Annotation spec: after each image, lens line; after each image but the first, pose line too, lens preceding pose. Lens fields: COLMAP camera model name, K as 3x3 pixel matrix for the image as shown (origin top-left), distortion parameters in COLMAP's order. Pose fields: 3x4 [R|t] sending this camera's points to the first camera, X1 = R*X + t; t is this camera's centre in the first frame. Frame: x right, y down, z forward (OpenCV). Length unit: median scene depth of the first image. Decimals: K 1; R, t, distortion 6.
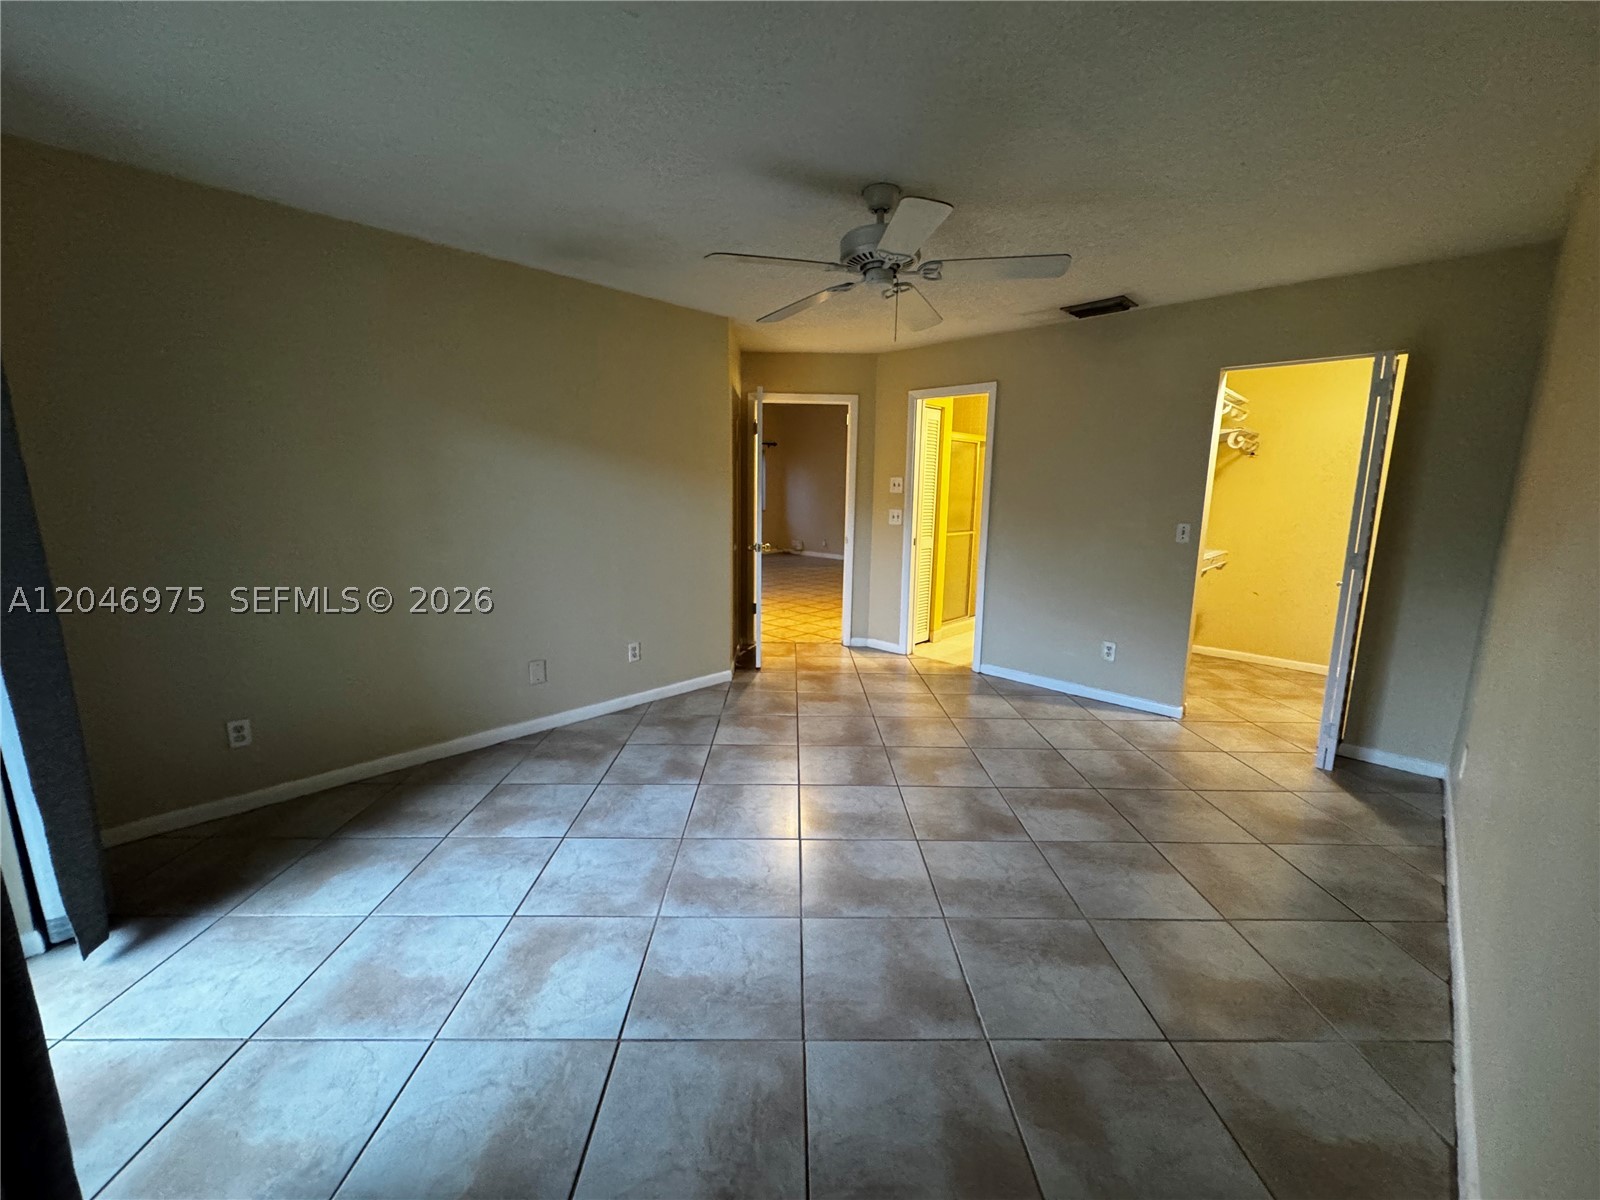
lens RADIAL K [[636.4, 0, 800.1], [0, 636.4, 600.8], [0, 0, 1]] dist [-0.000462, -0.000244]
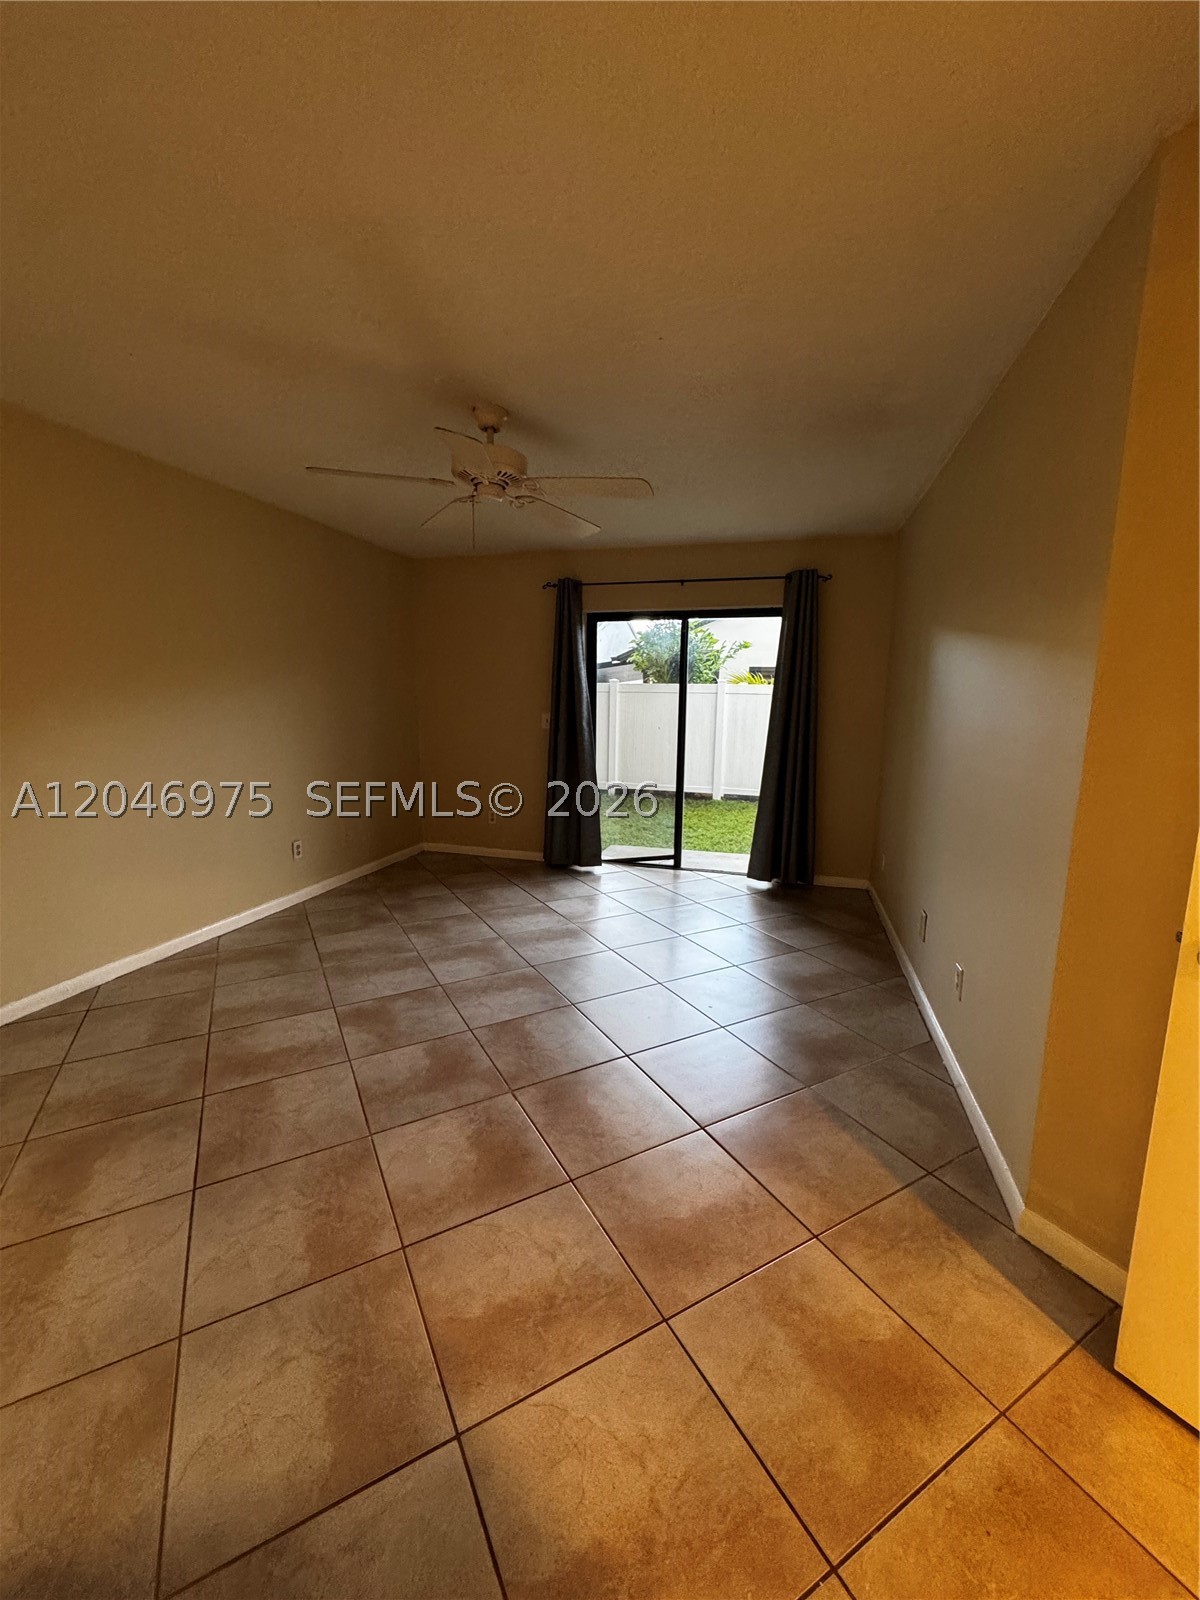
lens RADIAL K [[636.4, 0, 600.2], [0, 636.4, 799.4], [0, 0, 1]] dist [-0.000462, -0.000244]
pose [[-0.879301, 0.050722, -0.473558, 0.469649], [-0.109182, 0.946365, 0.304094, -0.348581], [0.463583, 0.319094, -0.826601, 2.027947]]
